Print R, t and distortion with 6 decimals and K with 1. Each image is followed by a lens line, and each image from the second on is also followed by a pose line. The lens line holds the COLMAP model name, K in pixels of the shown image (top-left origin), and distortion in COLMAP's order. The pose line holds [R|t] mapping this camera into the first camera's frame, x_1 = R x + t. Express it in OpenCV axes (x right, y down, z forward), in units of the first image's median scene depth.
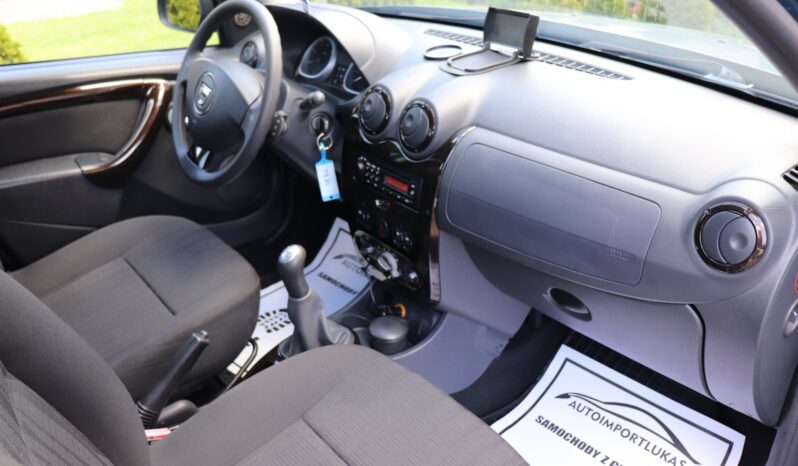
lens RADIAL K [[668.4, 0, 396.7], [0, 668.4, 238.2], [0, 0, 1]] dist [-0.116421, 0.004808]
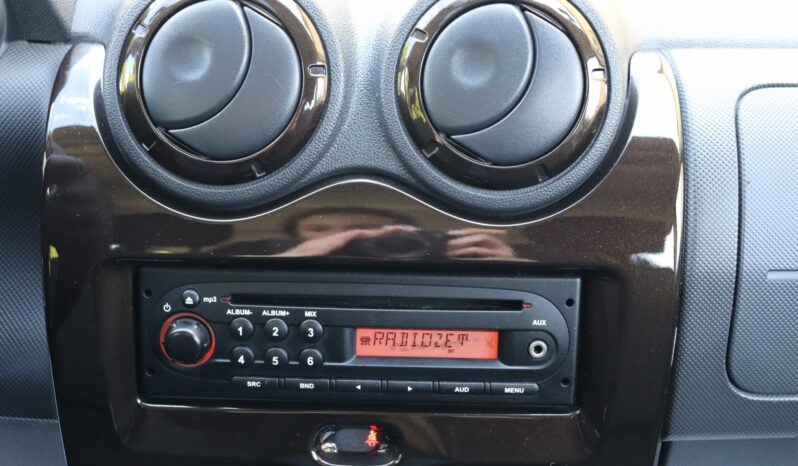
lens RADIAL K [[930.8, 0, 420.5], [0, 930.8, 250.5], [0, 0, 1]] dist [0.032837, 0.000000]
pose [[0.652790, -0.237595, 0.719315, -0.234169], [0.341326, 0.939945, 0.000712, -0.111829], [-0.676285, 0.245056, 0.694684, 0.738241]]
